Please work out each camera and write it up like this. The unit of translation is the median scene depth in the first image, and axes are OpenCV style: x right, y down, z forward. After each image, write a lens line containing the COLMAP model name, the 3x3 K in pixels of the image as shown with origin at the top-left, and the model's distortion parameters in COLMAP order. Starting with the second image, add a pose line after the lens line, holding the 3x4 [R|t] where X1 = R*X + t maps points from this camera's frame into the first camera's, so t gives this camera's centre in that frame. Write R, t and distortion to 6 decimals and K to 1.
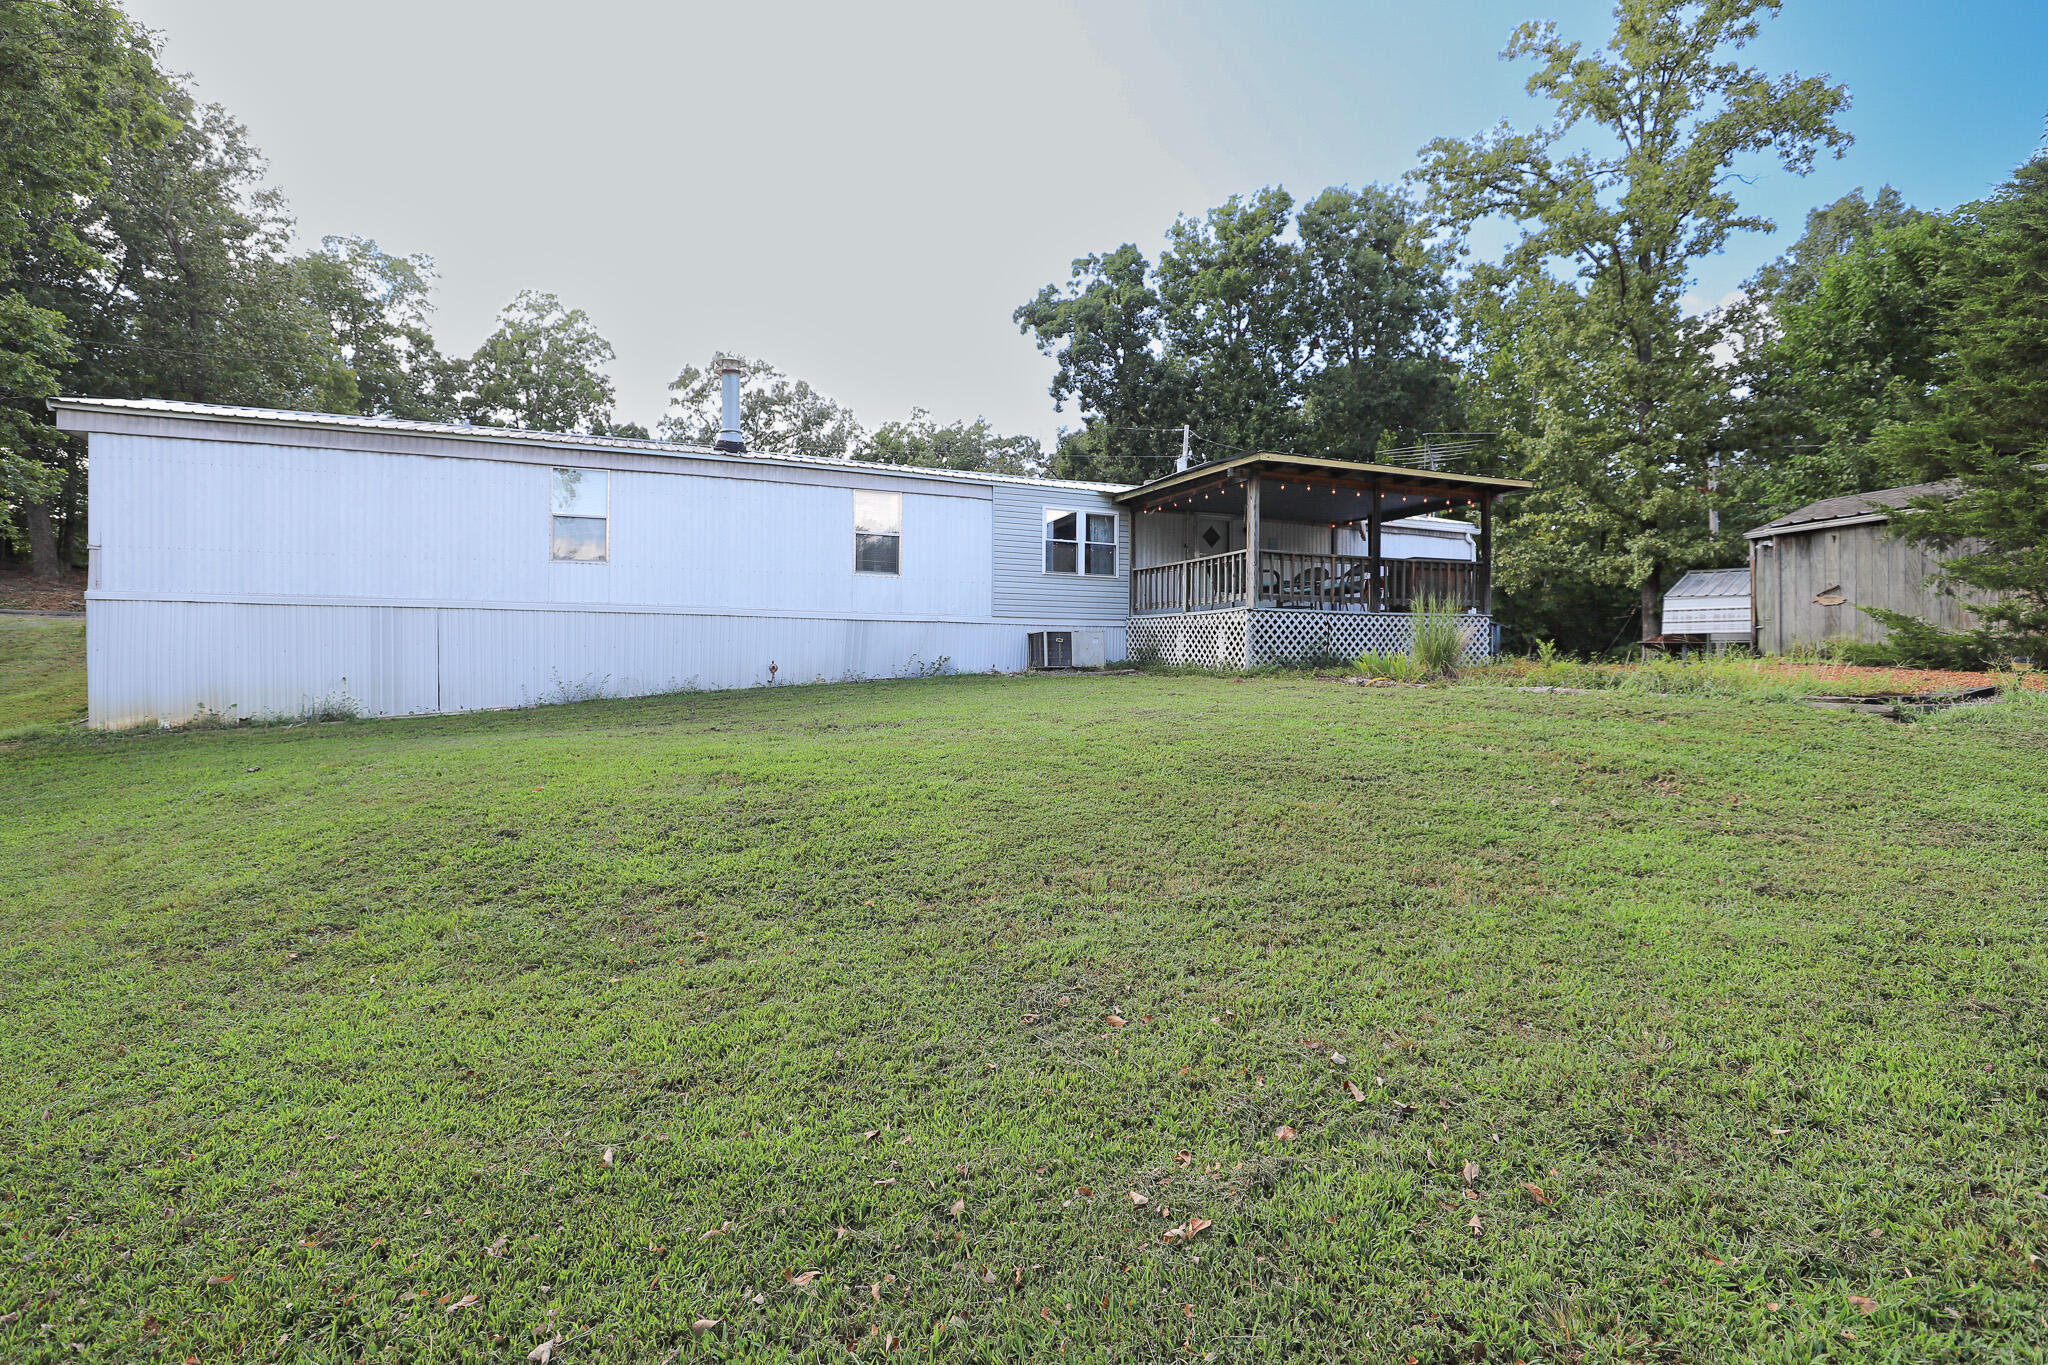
lens RADIAL K [[963.2, 0, 1026.4], [0, 963.2, 685.8], [0, 0, 1]] dist [-0.050358, 0.013171]
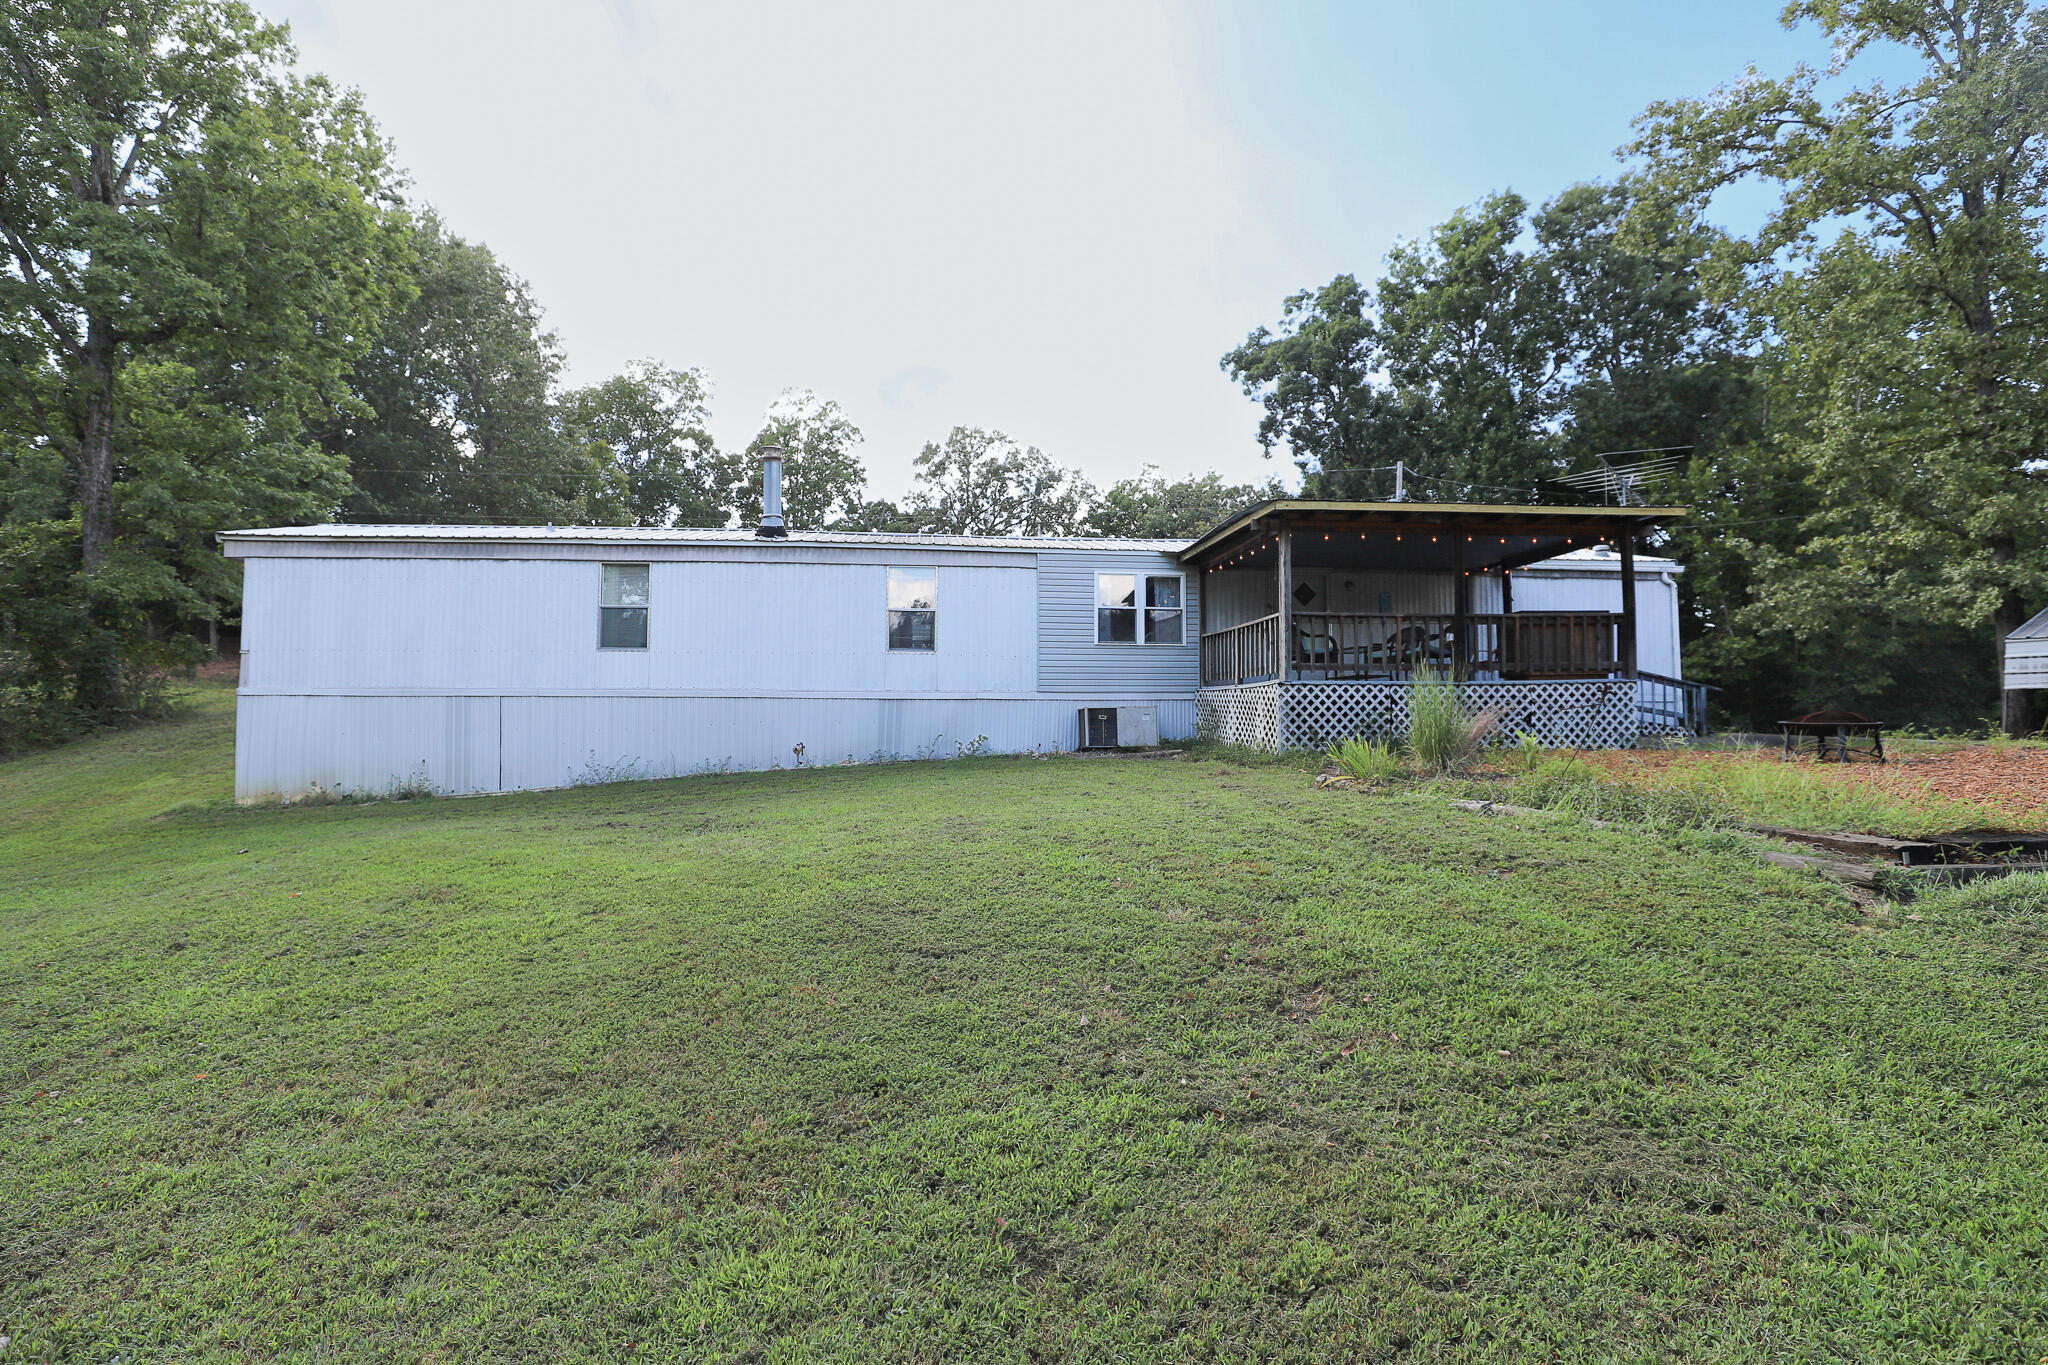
lens RADIAL K [[963.2, 0, 1026.4], [0, 963.2, 685.8], [0, 0, 1]] dist [-0.050358, 0.013171]
pose [[0.953719, -0.016872, -0.300224, 0.091865], [0.000673, 0.998542, -0.053979, -0.010808], [0.300697, 0.051279, 0.952340, 0.042048]]
